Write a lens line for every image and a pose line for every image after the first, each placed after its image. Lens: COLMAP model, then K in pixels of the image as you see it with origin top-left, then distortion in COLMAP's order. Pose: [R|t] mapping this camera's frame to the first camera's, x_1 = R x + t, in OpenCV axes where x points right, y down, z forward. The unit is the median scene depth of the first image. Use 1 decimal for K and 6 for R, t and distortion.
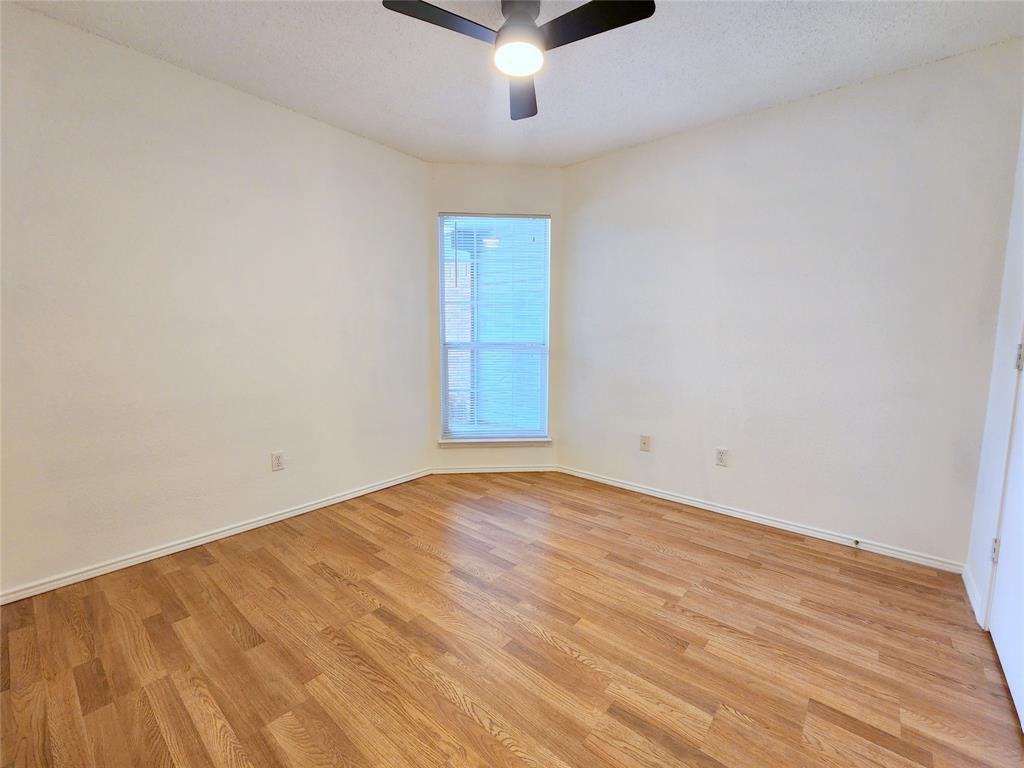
lens RADIAL K [[420.3, 0, 506.2], [0, 420.3, 380.4], [0, 0, 1]] dist [0.000142, -0.000207]
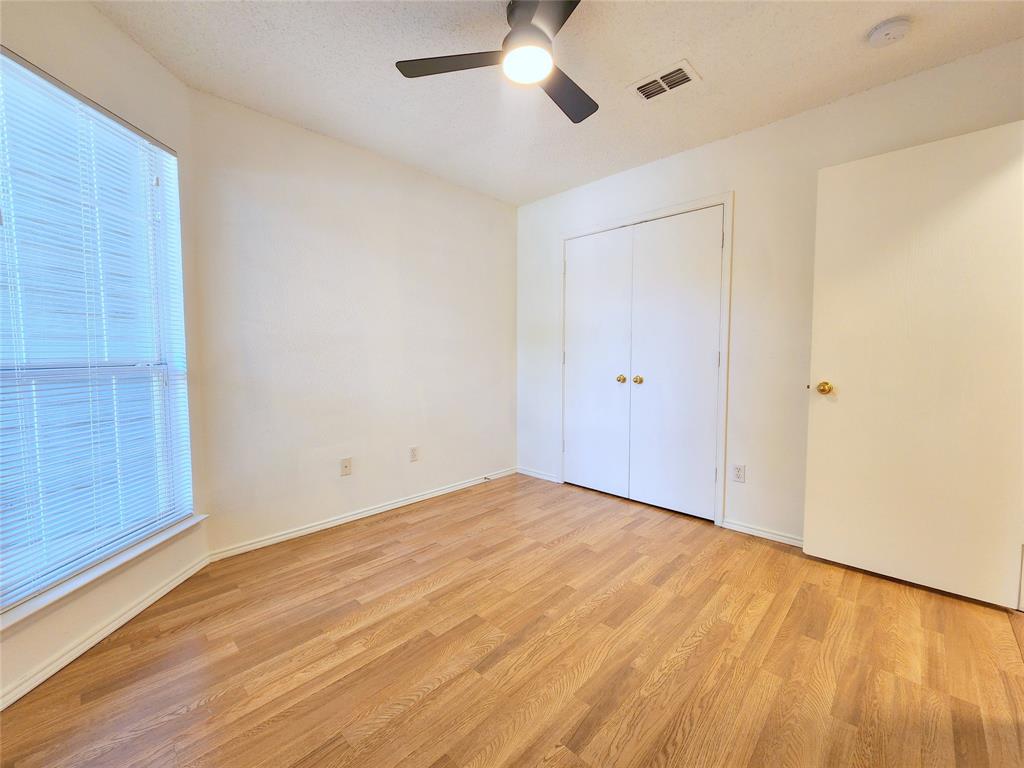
lens RADIAL K [[420.3, 0, 506.2], [0, 420.3, 380.4], [0, 0, 1]] dist [0.000142, -0.000207]
pose [[0.073041, -0.068254, 0.994991, -0.702927], [0.112010, 0.991905, 0.059820, -0.067650], [-0.991019, 0.107080, 0.080095, 0.732004]]
